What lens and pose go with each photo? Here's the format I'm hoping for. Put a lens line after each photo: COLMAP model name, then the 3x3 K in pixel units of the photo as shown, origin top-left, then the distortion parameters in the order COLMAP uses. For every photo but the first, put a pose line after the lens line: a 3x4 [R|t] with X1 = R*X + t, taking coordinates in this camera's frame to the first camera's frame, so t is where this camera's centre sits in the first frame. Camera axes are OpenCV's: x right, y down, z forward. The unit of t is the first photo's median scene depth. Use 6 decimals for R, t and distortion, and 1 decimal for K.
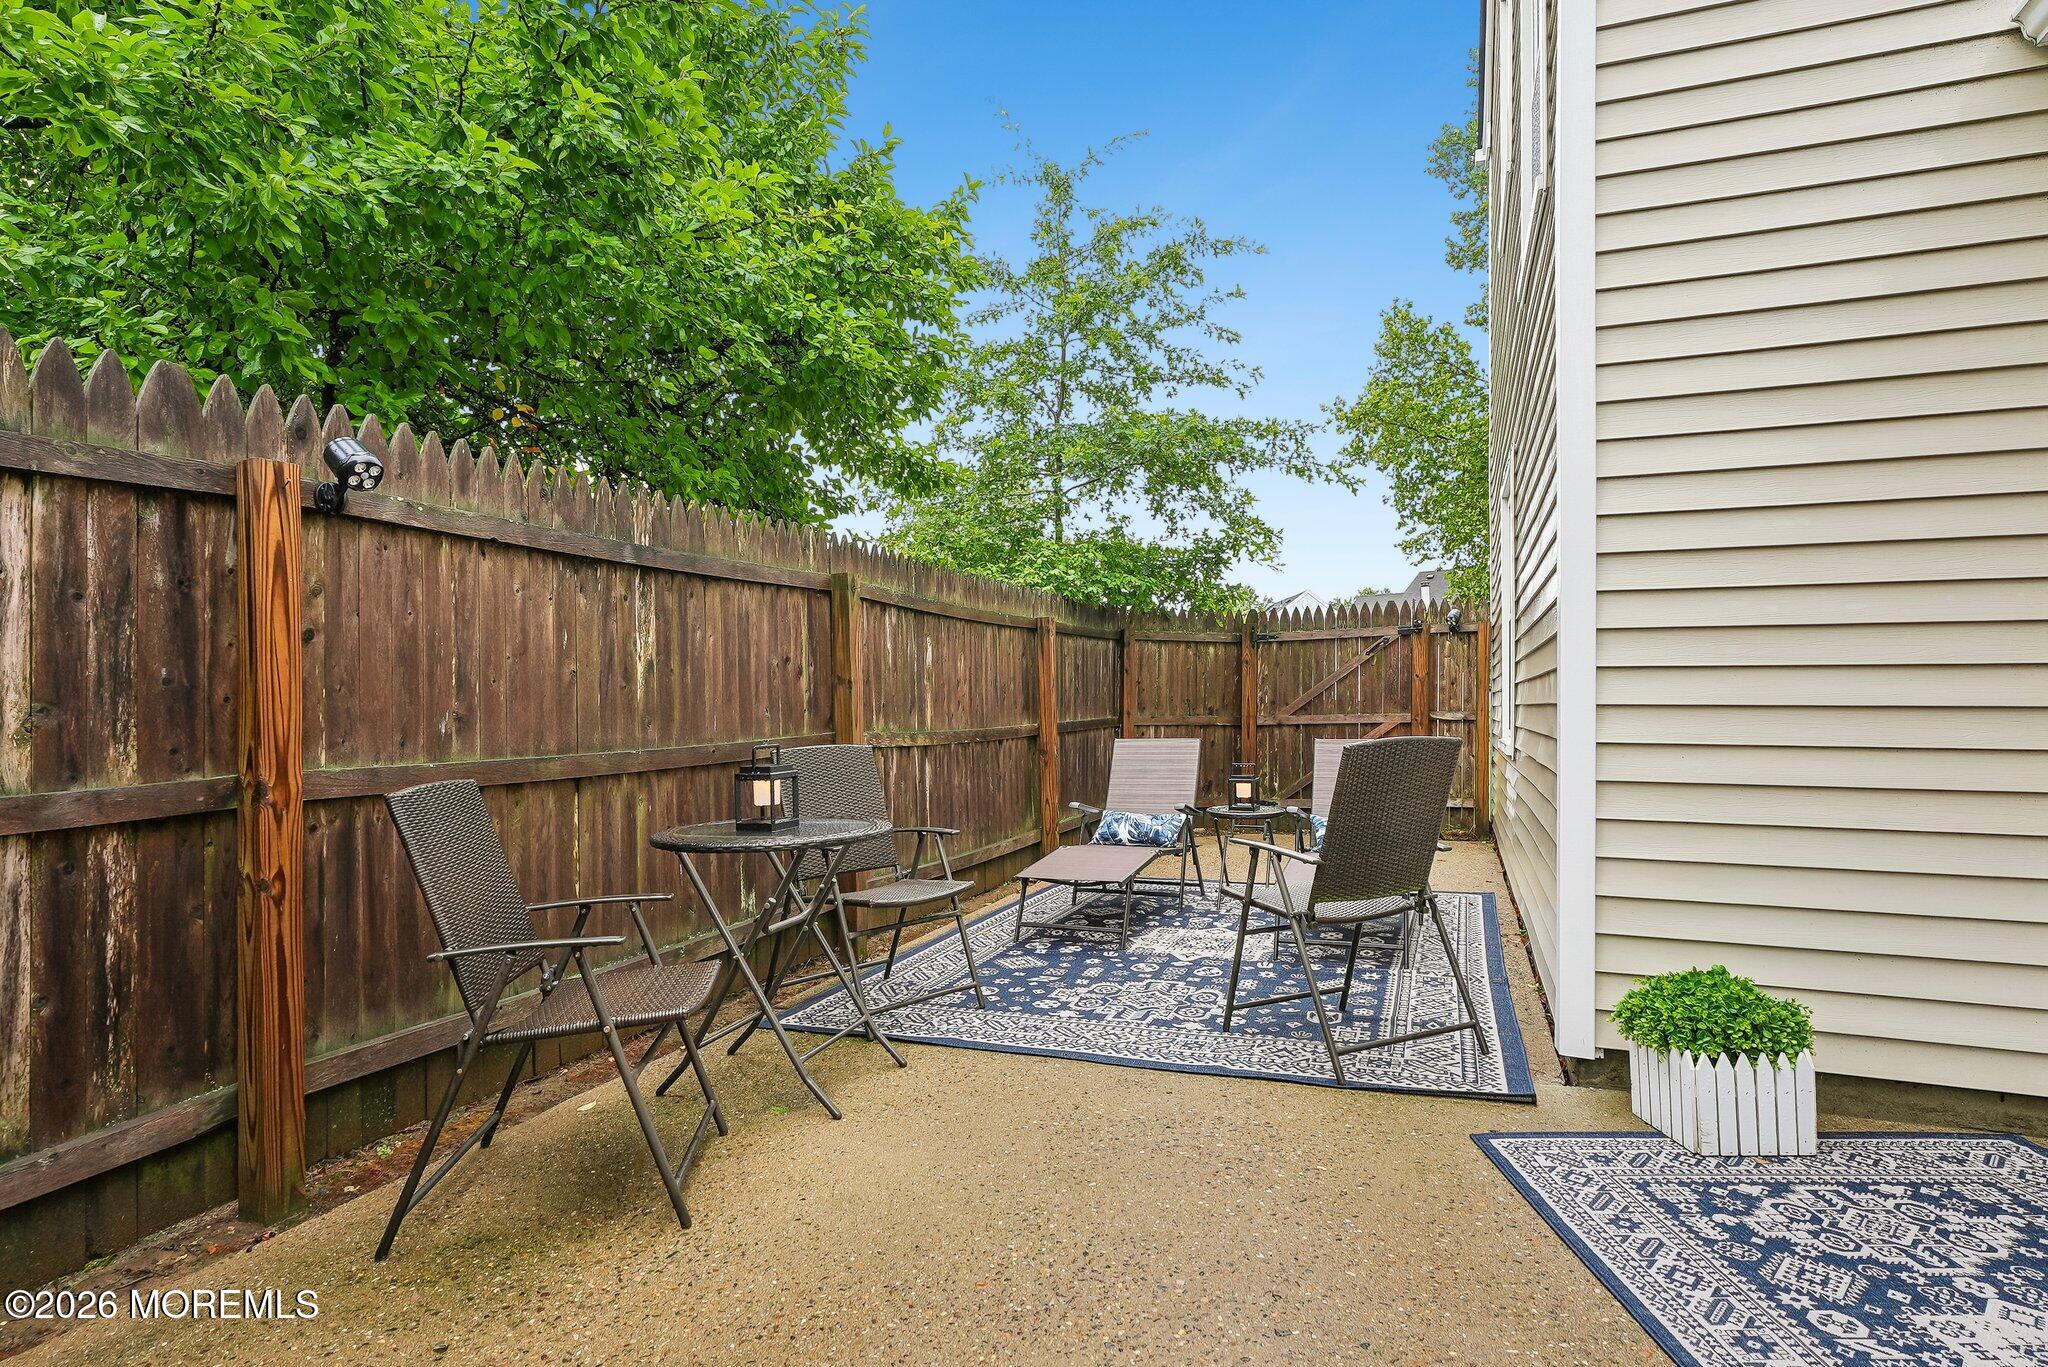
lens RADIAL K [[1075.8, 0, 1029.4], [0, 1075.8, 693.3], [0, 0, 1]] dist [-0.007641, 0.000552]
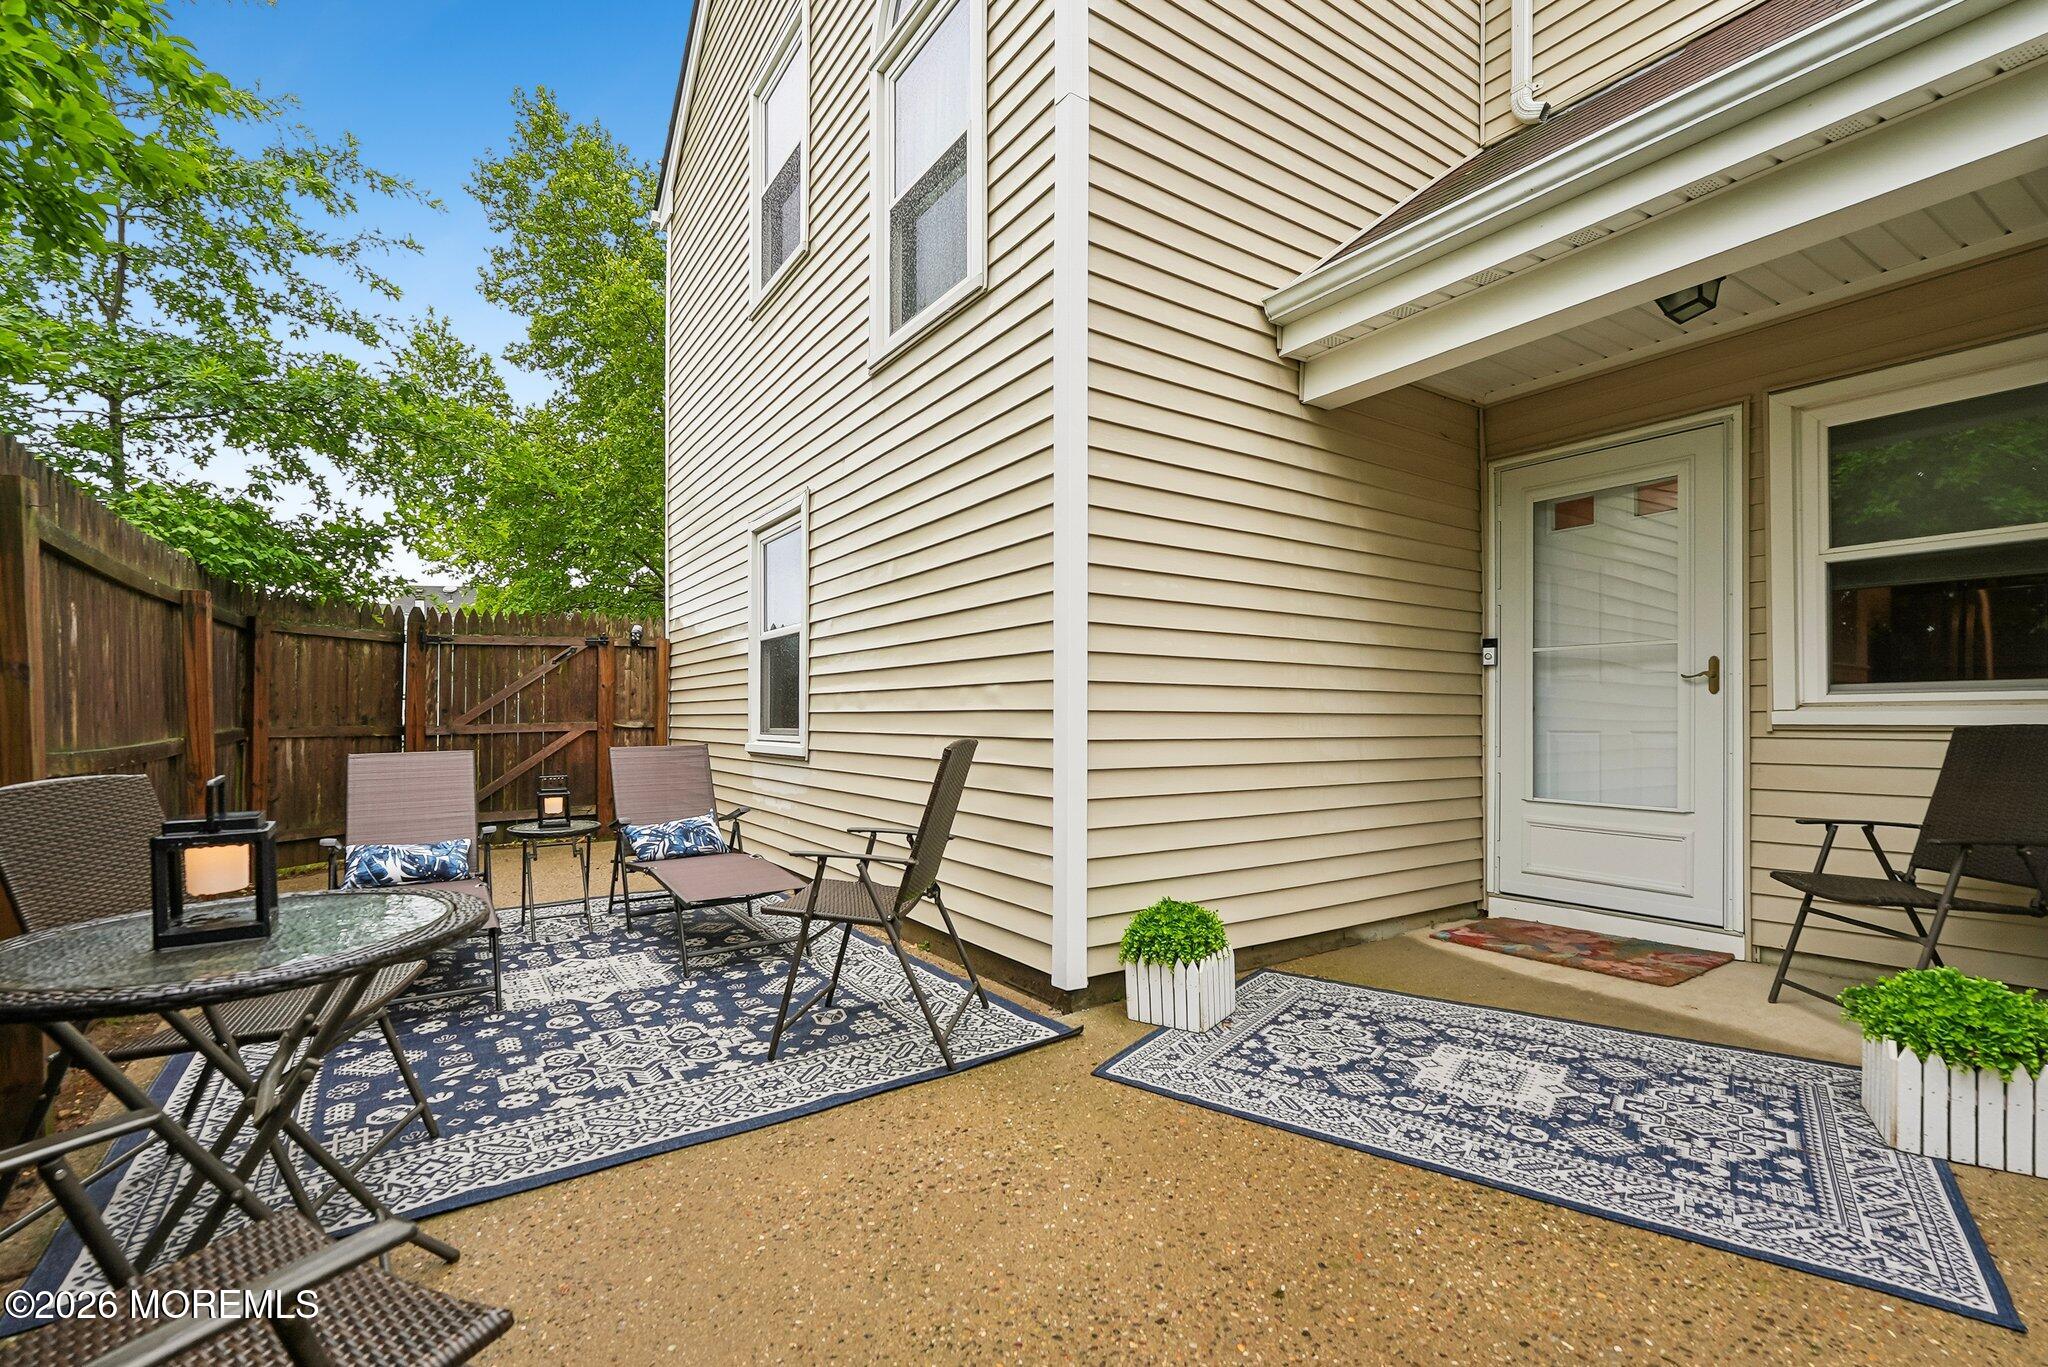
lens RADIAL K [[916.4, 0, 1020.4], [0, 916.4, 728.2], [0, 0, 1]] dist [-0.005144, -0.000593]
pose [[0.563152, -0.009908, 0.826294, -0.285297], [-0.009046, 0.999794, 0.018153, 0.009557], [-0.826304, -0.017698, 0.562946, 0.312678]]
